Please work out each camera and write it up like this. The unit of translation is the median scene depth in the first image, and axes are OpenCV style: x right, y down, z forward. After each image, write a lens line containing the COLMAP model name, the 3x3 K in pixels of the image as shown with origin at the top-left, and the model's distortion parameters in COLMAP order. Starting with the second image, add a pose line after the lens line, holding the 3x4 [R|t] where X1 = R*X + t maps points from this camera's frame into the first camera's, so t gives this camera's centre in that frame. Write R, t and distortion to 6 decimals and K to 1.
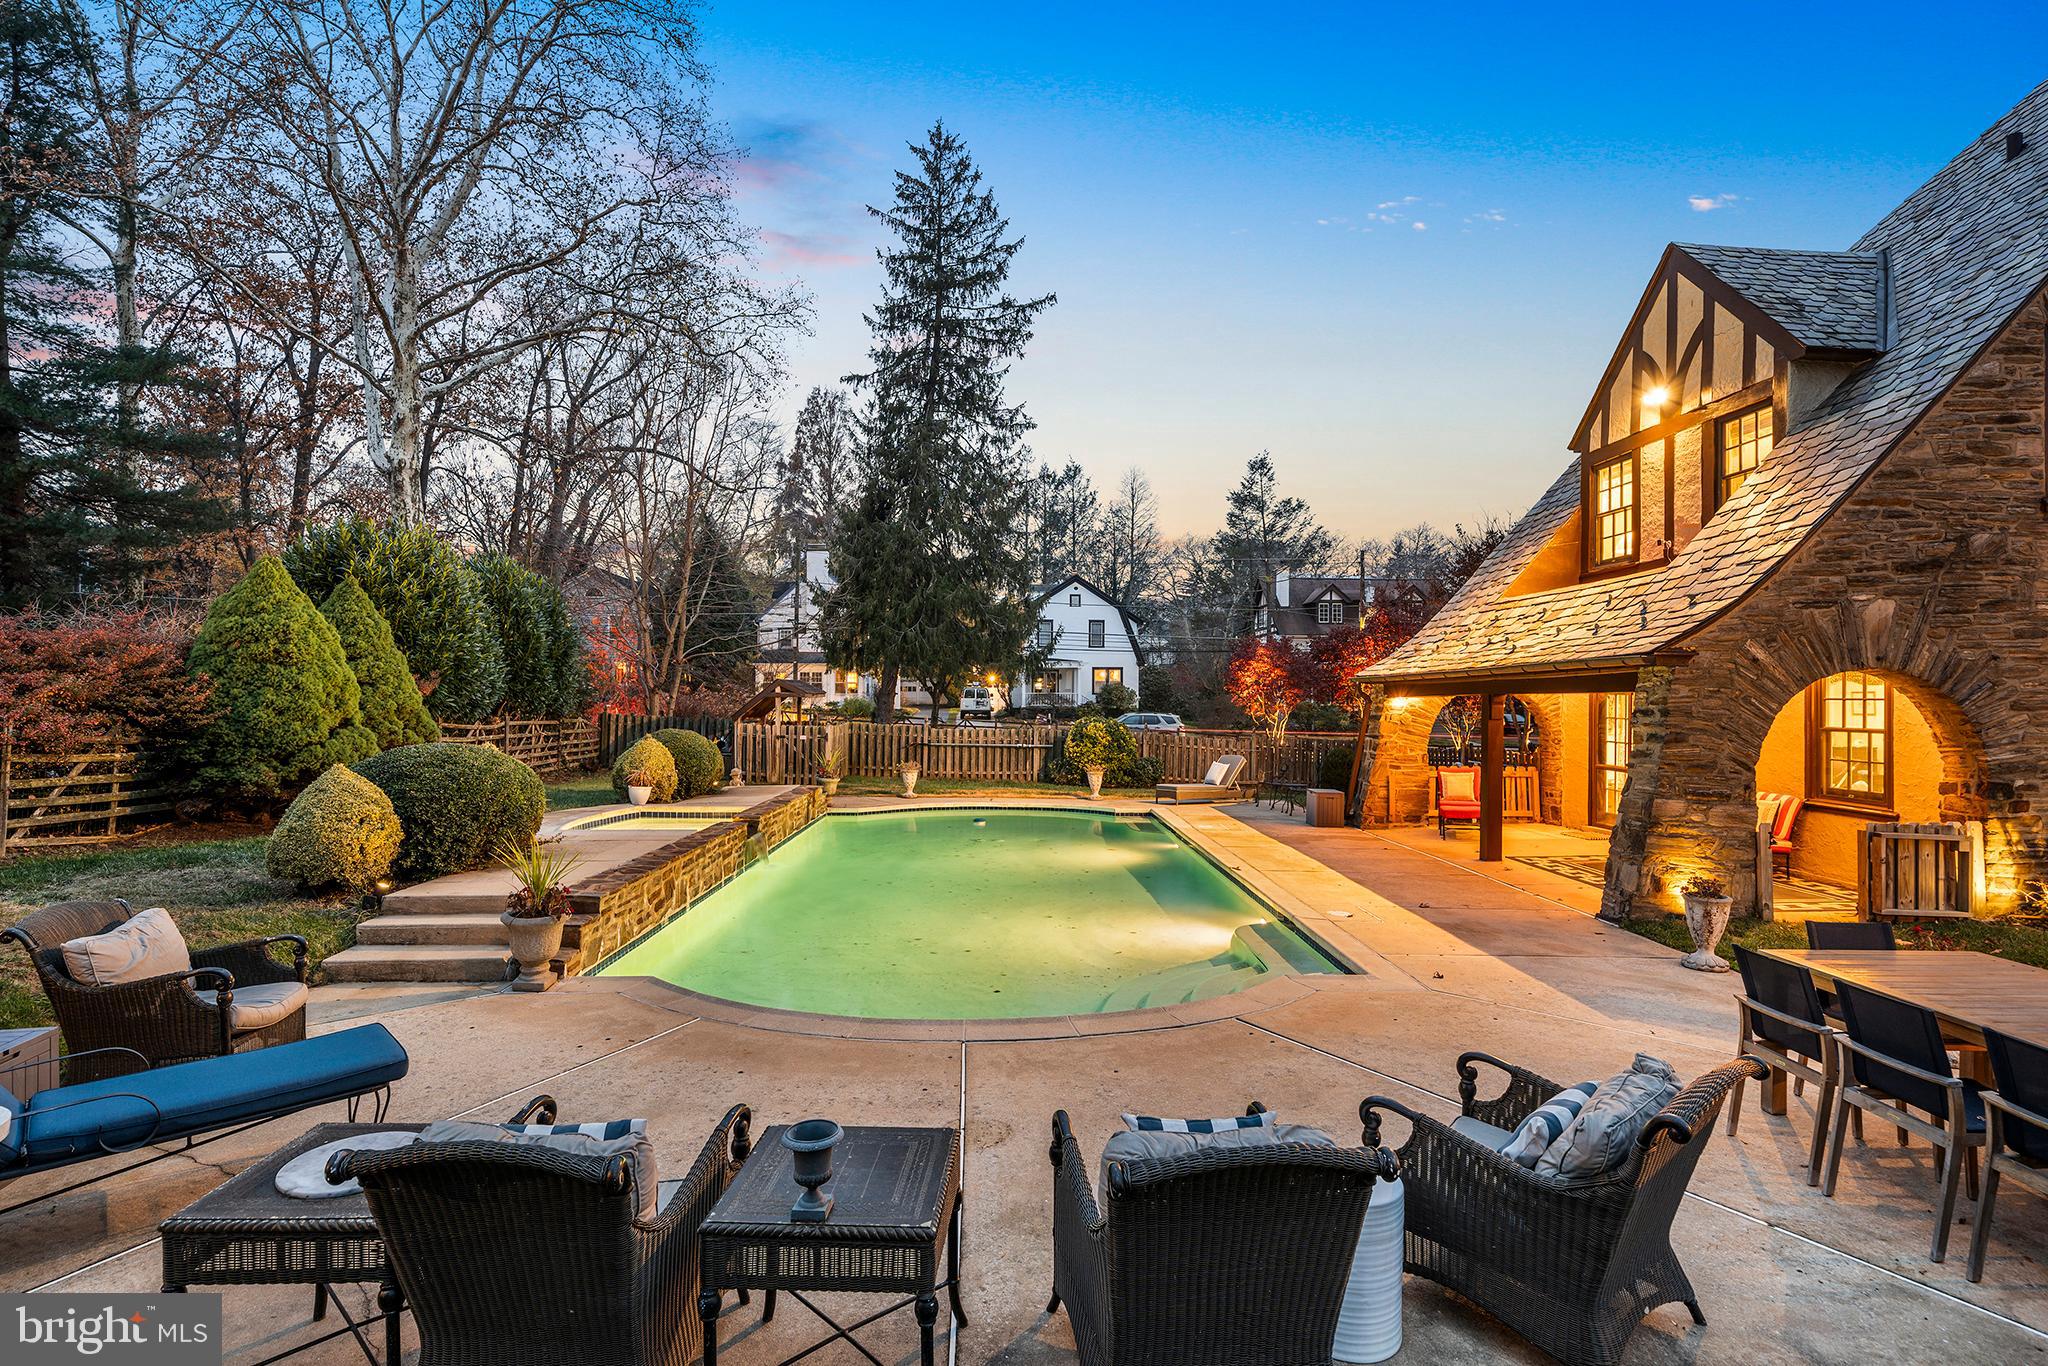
lens RADIAL K [[1030.0, 0, 1045.5], [0, 1030.0, 690.2], [0, 0, 1]] dist [0.001035, 0.001054]
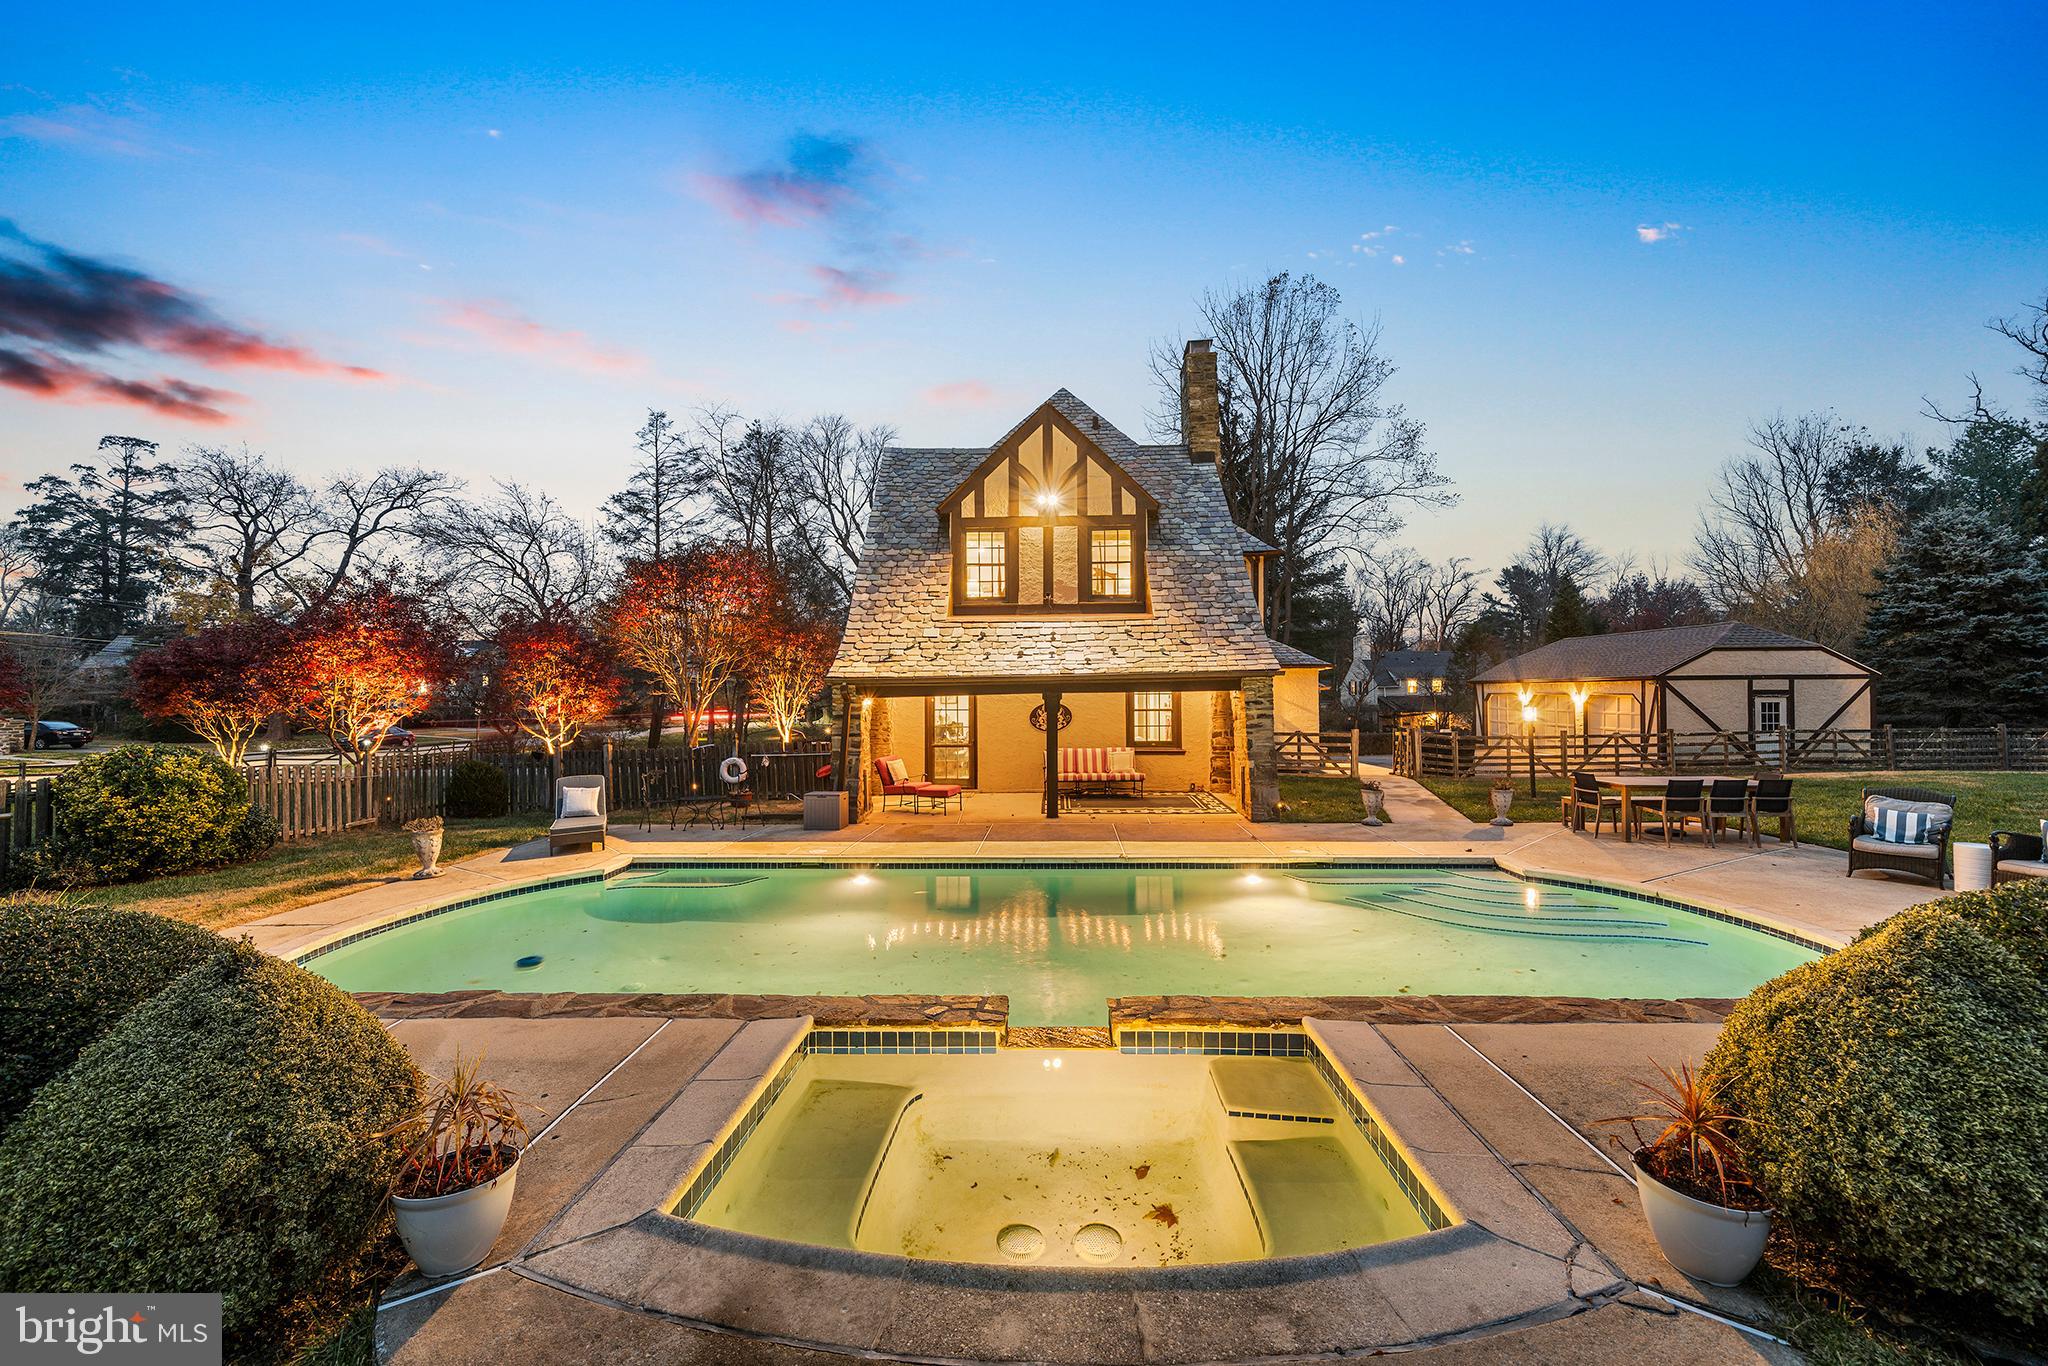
lens RADIAL K [[790.6, 0, 1019.9], [0, 790.6, 698.3], [0, 0, 1]] dist [0.000811, -0.000488]
pose [[0.094066, -0.018114, 0.995401, -0.599457], [0.004895, 0.999831, 0.017733, -0.008608], [-0.995554, 0.003204, 0.094138, 0.945115]]
